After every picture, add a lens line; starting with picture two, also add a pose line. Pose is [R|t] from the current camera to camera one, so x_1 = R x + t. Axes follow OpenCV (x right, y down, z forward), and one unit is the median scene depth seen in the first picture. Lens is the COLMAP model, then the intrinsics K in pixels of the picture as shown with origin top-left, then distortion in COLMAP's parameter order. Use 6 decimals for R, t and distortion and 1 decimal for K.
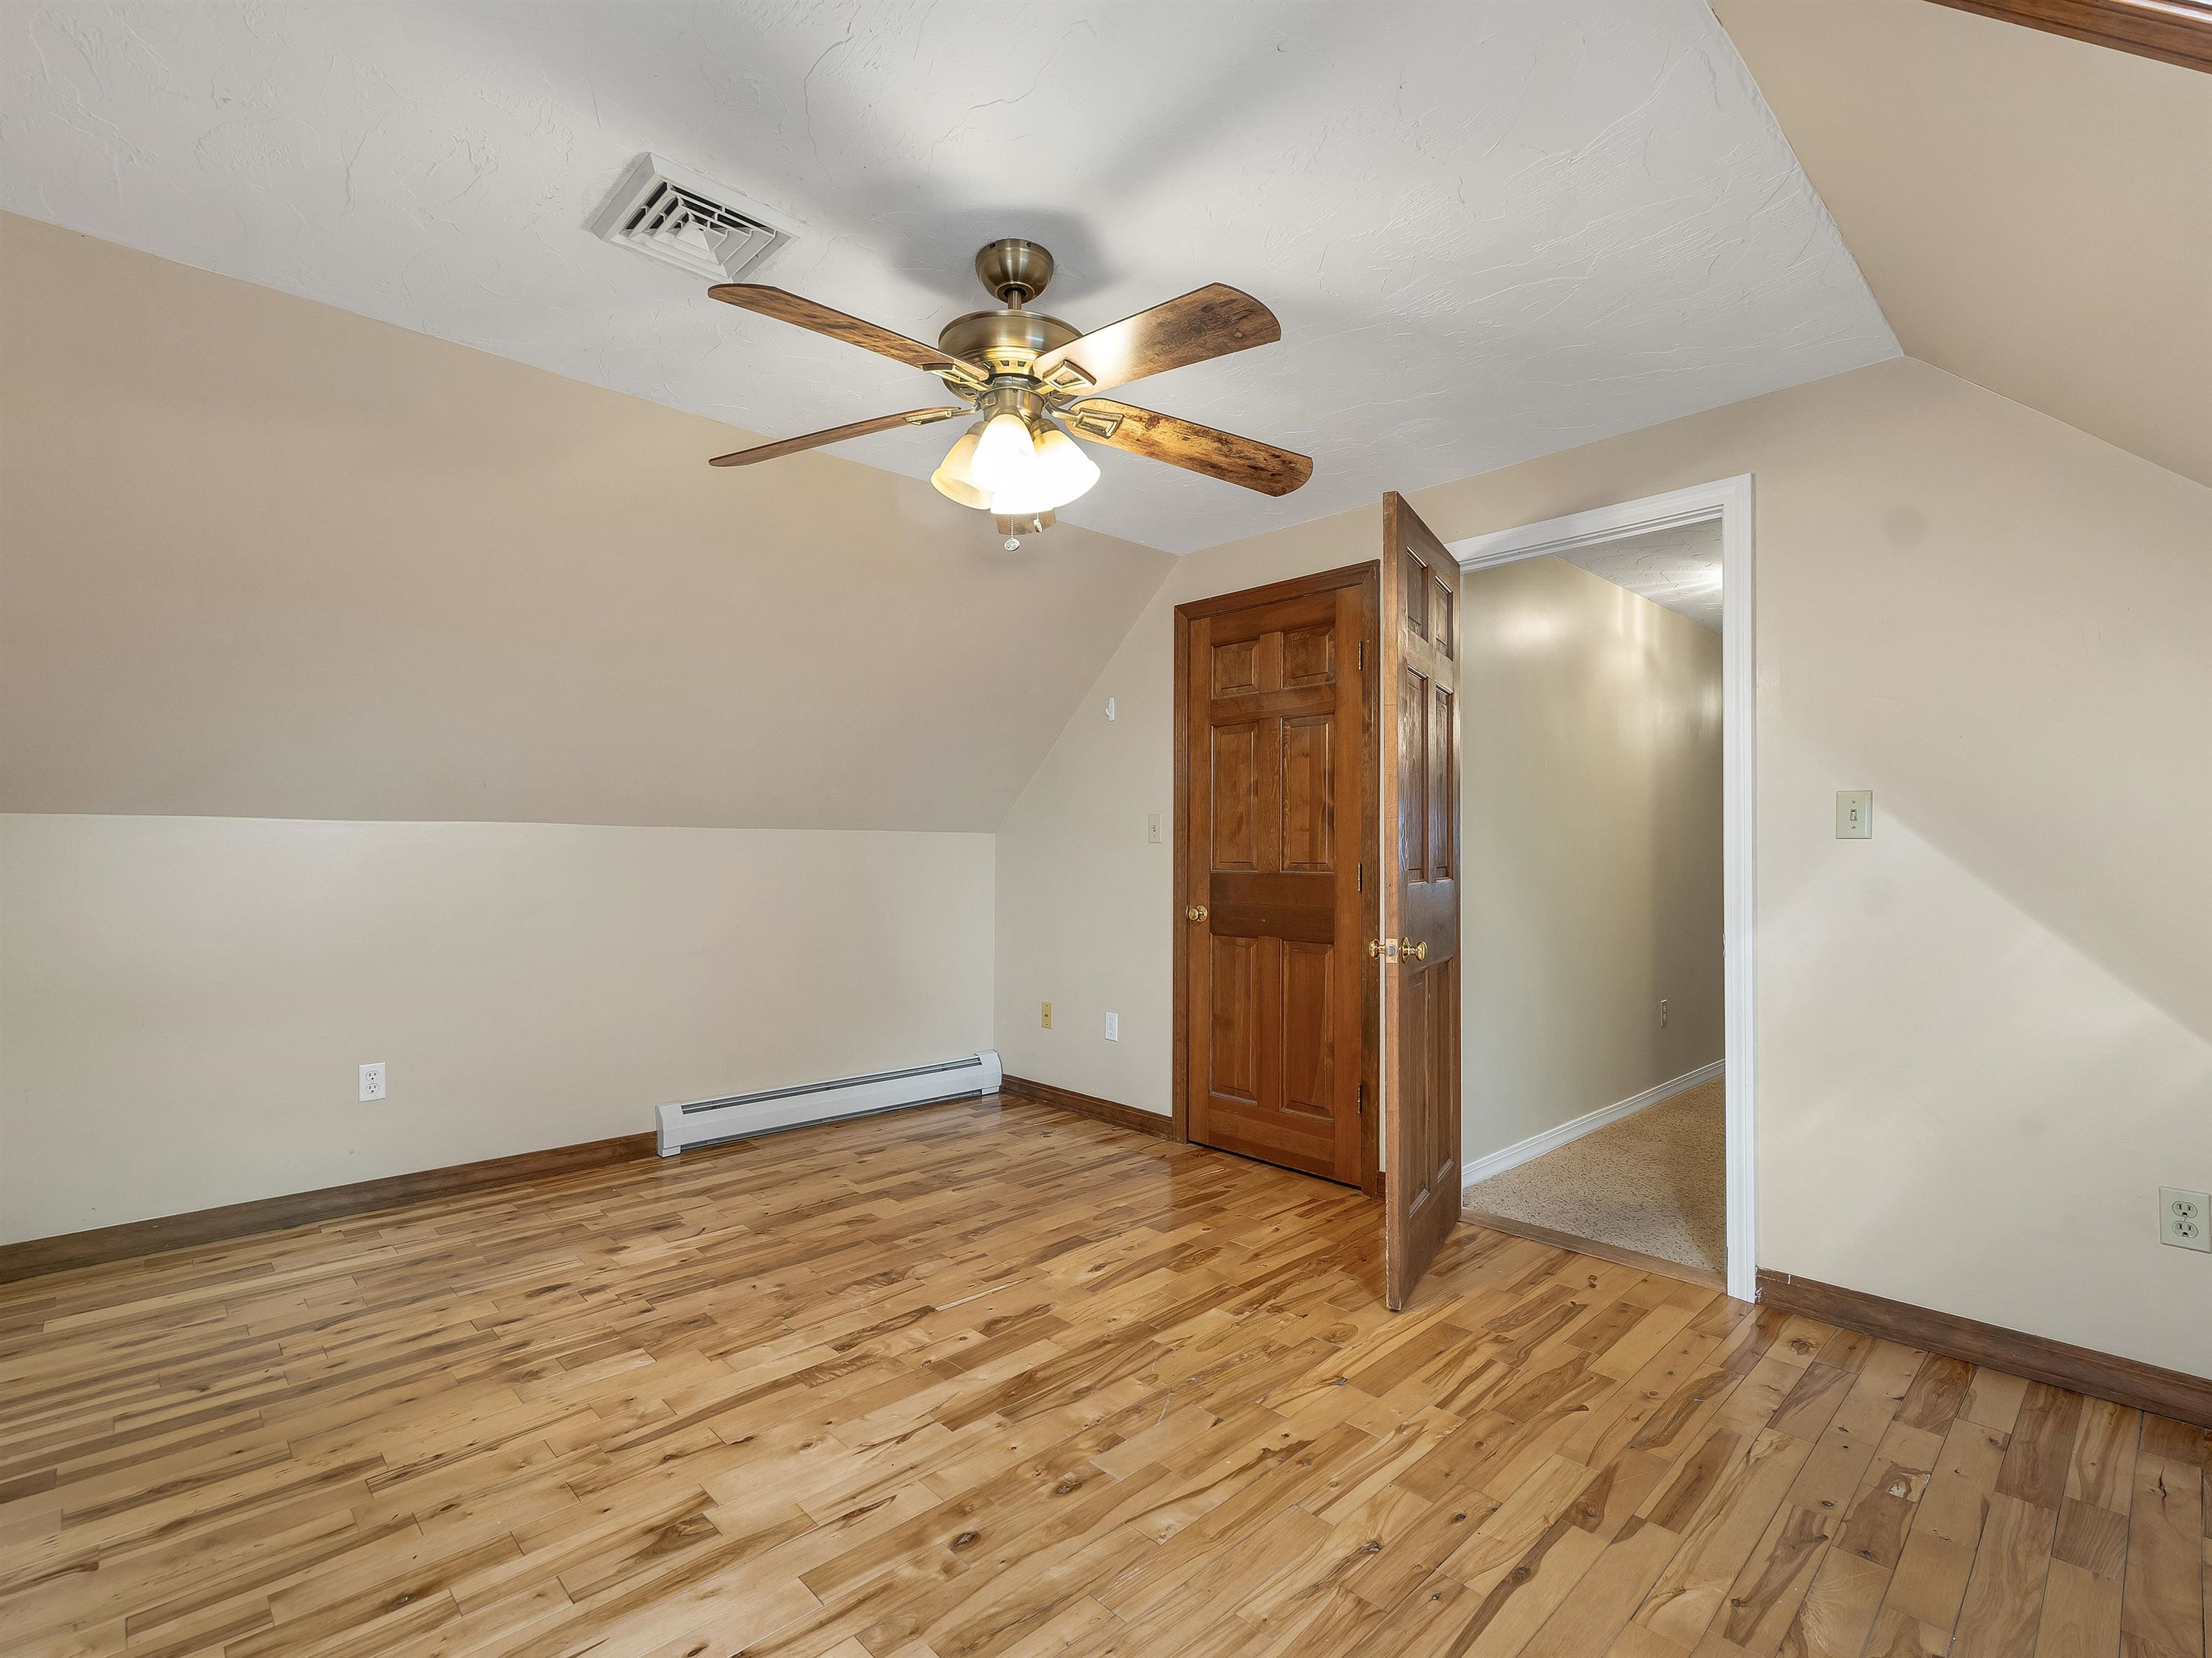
lens RADIAL K [[1040.4, 0, 1105.0], [0, 1040.4, 836.7], [0, 0, 1]] dist [0.002893, -0.000045]
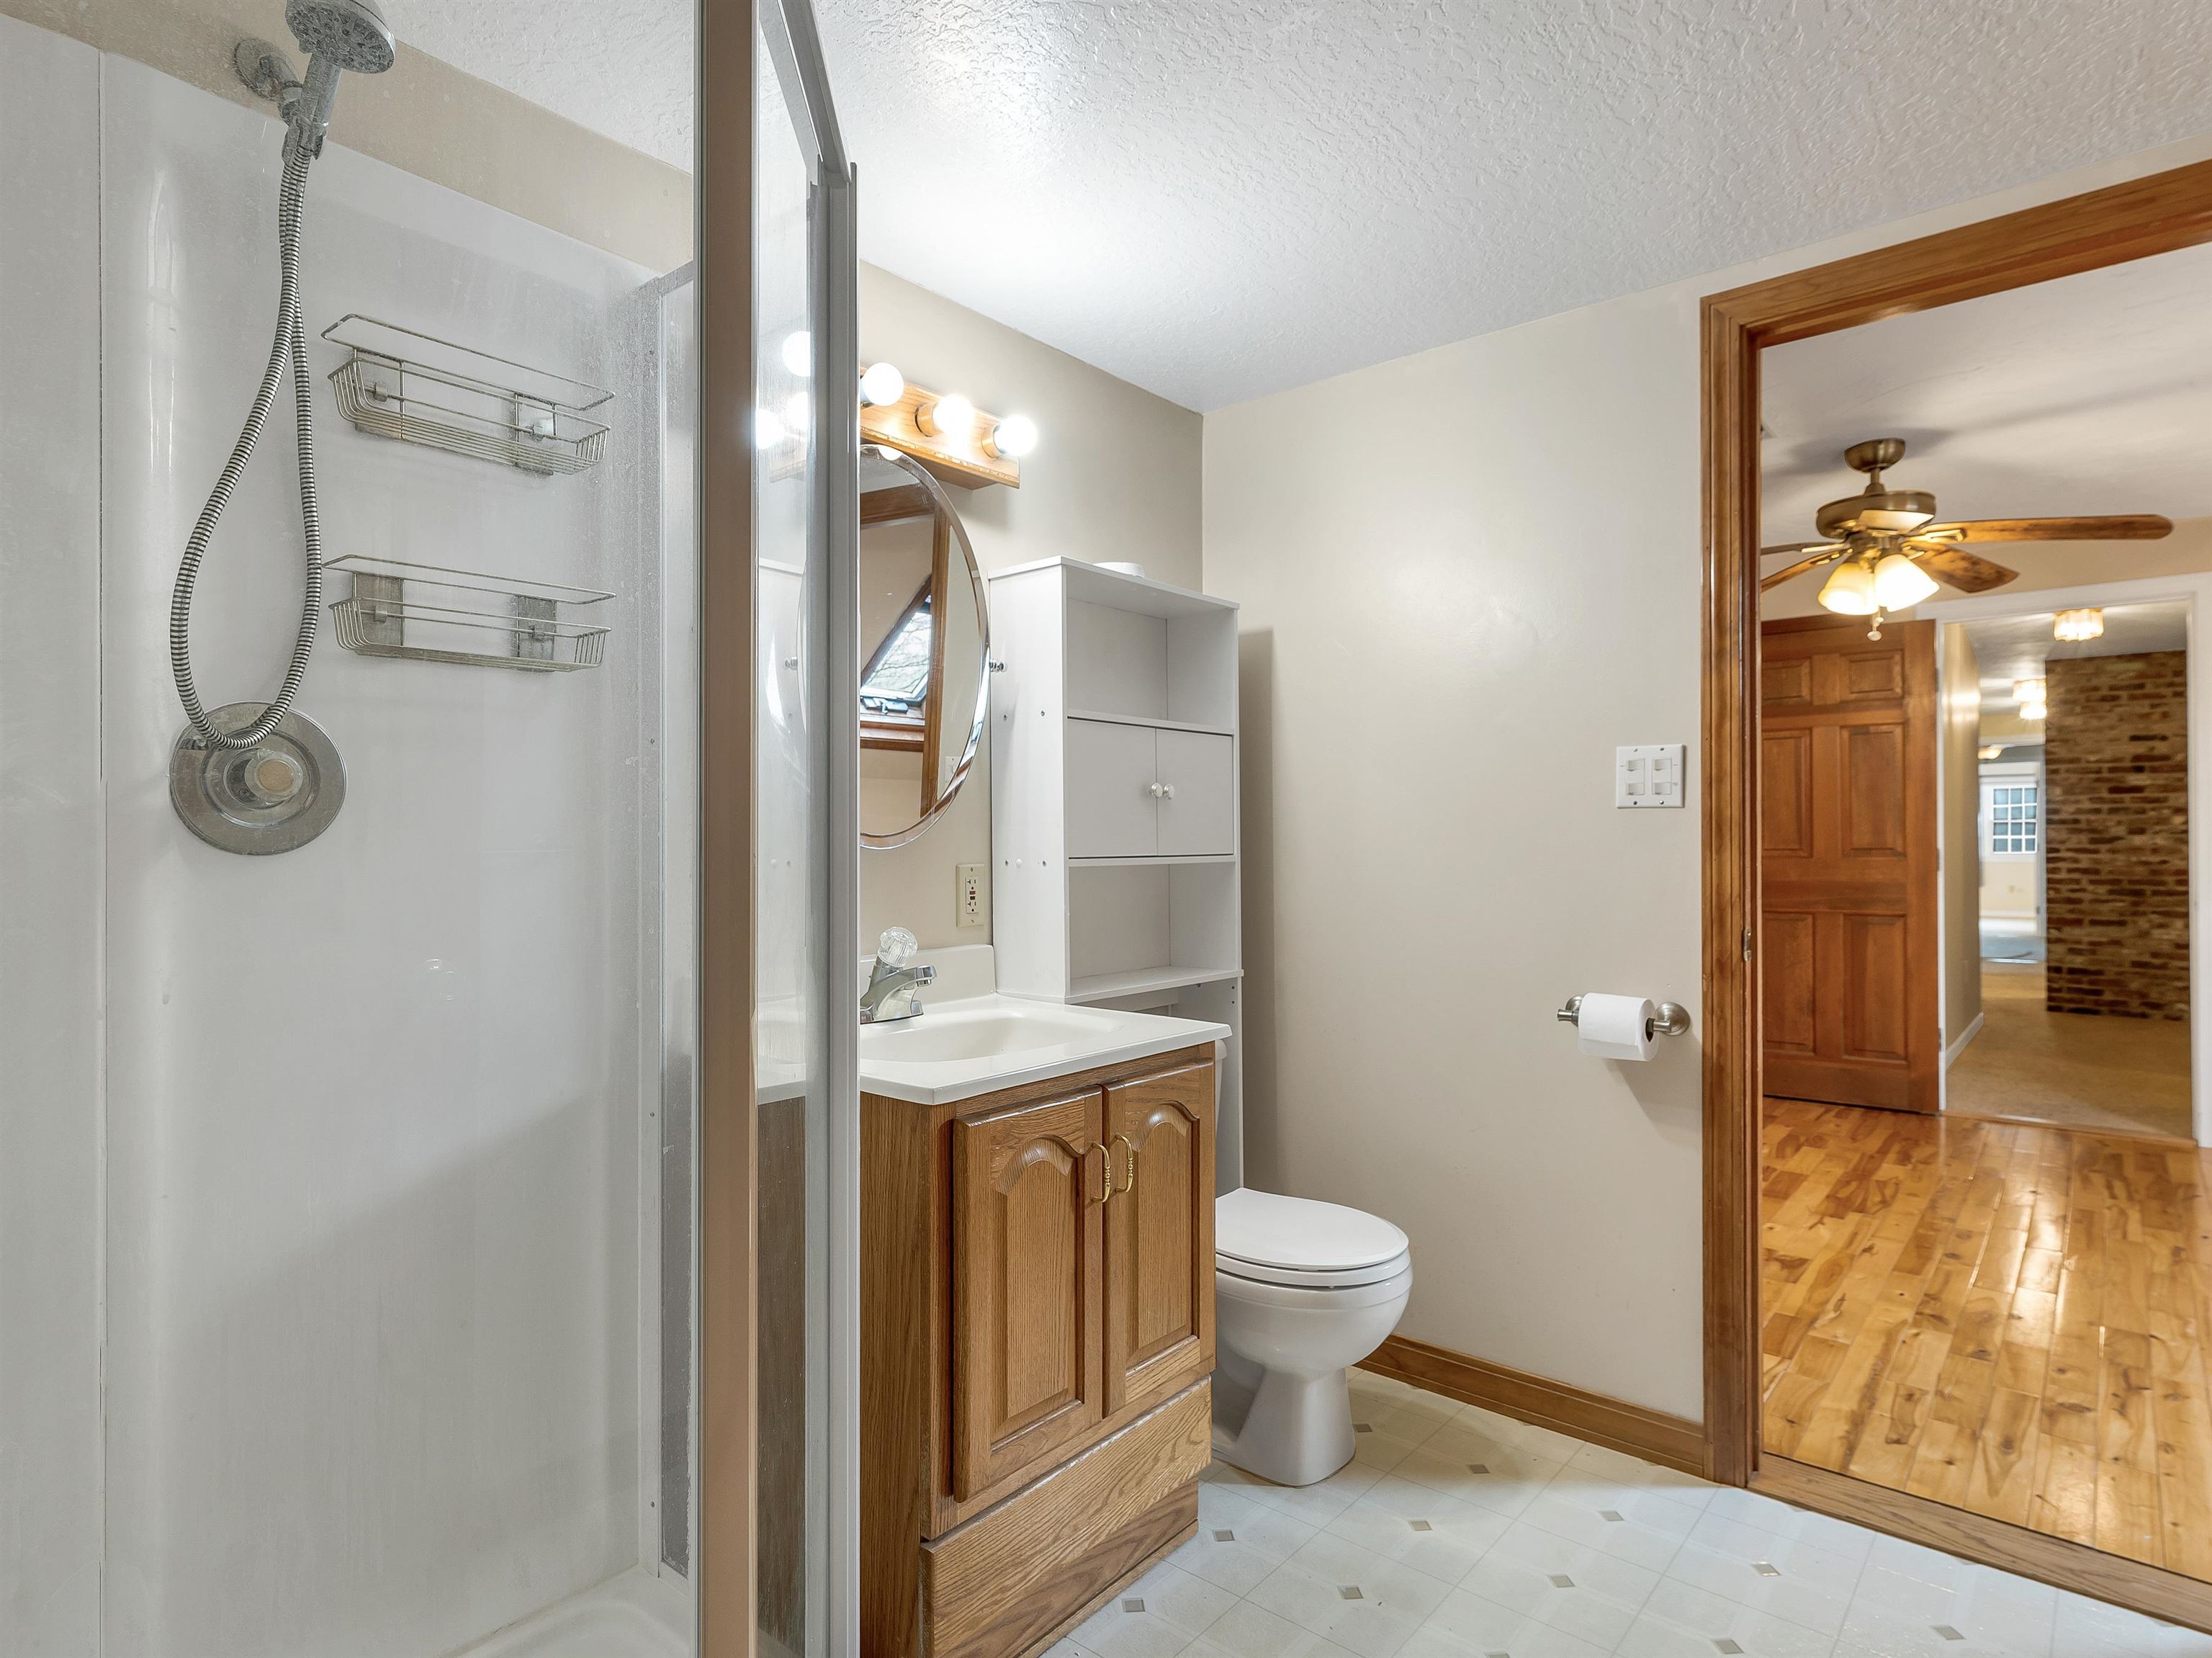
lens RADIAL K [[1181.7, 0, 1107.0], [0, 1181.7, 831.5], [0, 0, 1]] dist [-0.002205, -0.000492]
pose [[0.994432, -0.000753, 0.105382, -1.413055], [0.000611, 0.999999, 0.001386, 0.000891], [-0.105383, -0.001314, 0.994431, -0.607212]]
